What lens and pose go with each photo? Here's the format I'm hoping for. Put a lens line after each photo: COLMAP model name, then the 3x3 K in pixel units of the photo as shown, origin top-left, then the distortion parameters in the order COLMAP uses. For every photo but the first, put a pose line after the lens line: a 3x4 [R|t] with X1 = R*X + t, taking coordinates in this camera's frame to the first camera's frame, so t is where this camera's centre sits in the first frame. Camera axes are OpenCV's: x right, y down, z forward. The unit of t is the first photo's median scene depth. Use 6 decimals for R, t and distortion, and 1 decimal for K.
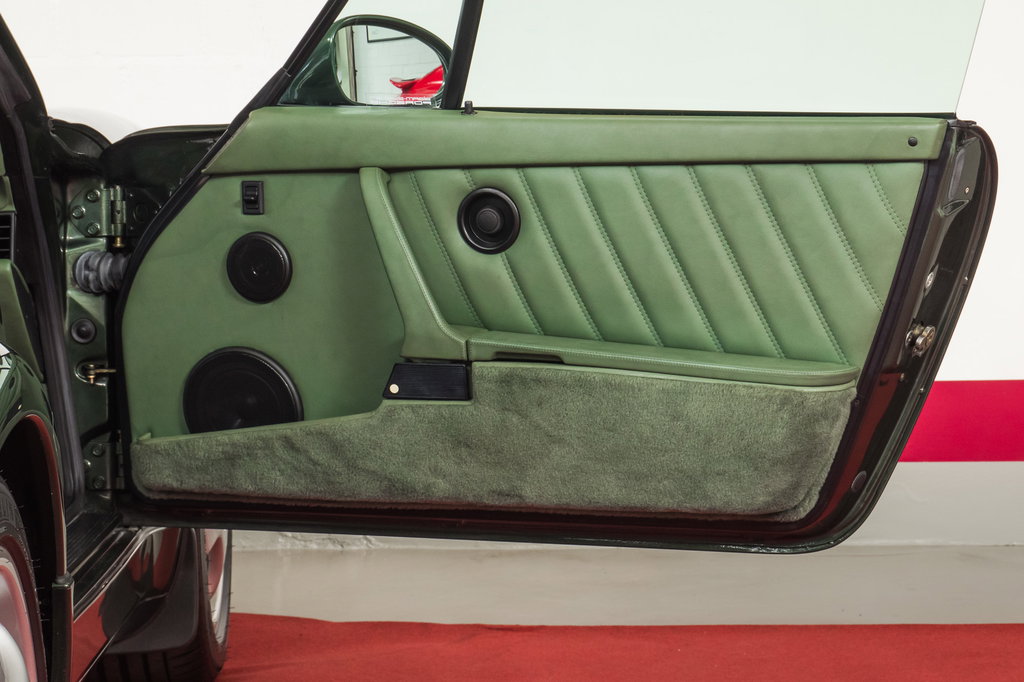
lens RADIAL K [[3523.2, 0, 514.5], [0, 3523.2, 338.9], [0, 0, 1]] dist [0.953732, 0.000000]
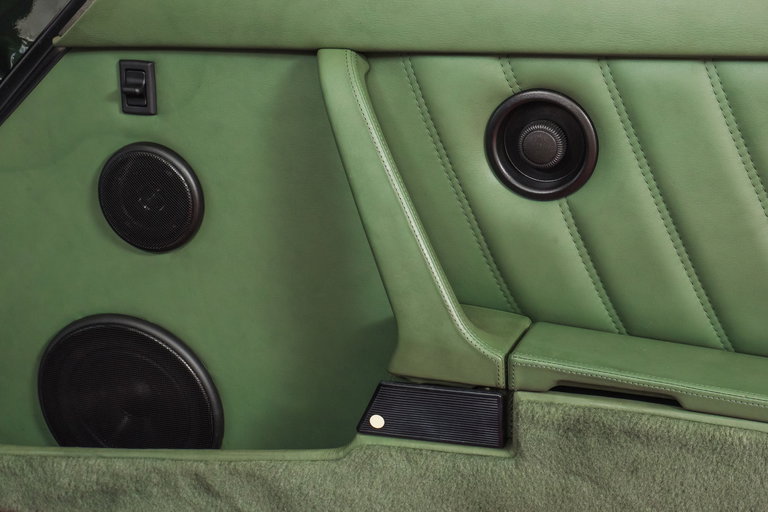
lens RADIAL K [[1679.2, 0, 383.2], [0, 1679.2, 259.5], [0, 0, 1]] dist [0.229991, 0.000000]
pose [[0.998348, -0.002955, 0.057386, -0.049521], [-0.007454, 0.983581, 0.180315, -0.065113], [-0.056977, -0.180445, 0.981933, 0.722823]]
